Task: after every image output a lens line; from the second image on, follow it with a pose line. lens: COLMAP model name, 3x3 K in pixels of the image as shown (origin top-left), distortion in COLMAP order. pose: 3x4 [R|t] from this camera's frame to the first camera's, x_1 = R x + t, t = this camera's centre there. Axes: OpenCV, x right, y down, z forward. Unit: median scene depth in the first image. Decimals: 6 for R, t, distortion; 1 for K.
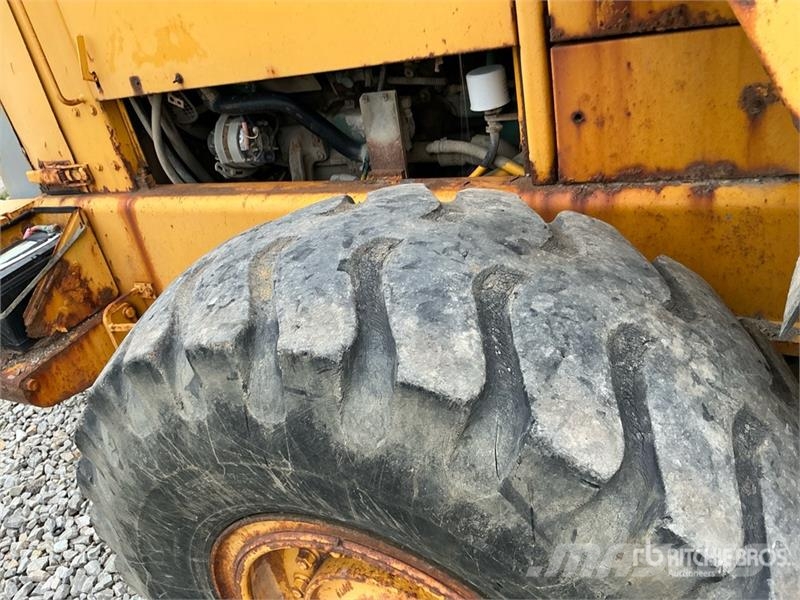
lens RADIAL K [[663.5, 0, 397.5], [0, 663.5, 303.2], [0, 0, 1]] dist [0.153608, -0.315960]
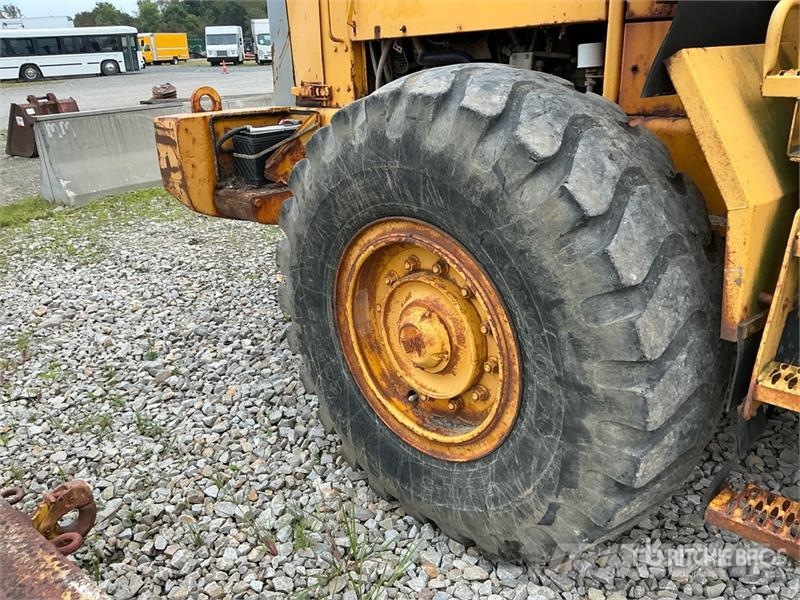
lens RADIAL K [[663.5, 0, 397.5], [0, 663.5, 303.2], [0, 0, 1]] dist [0.153608, -0.315960]
pose [[0.931507, 0.262998, -0.251251, 0.286472], [-0.293983, 0.951146, -0.094316, 0.539851], [0.214171, 0.161720, 0.963316, -0.526658]]
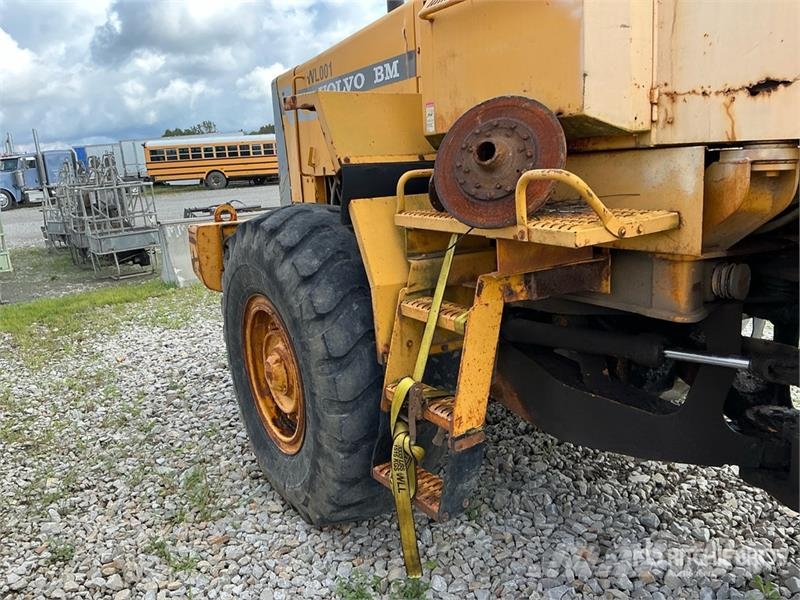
lens RADIAL K [[663.5, 0, 397.5], [0, 663.5, 303.2], [0, 0, 1]] dist [0.153608, -0.315960]
pose [[0.838713, 0.252369, -0.482566, 1.379922], [-0.366275, 0.917177, -0.156936, 0.480140], [0.402993, 0.308376, 0.861685, -0.979349]]
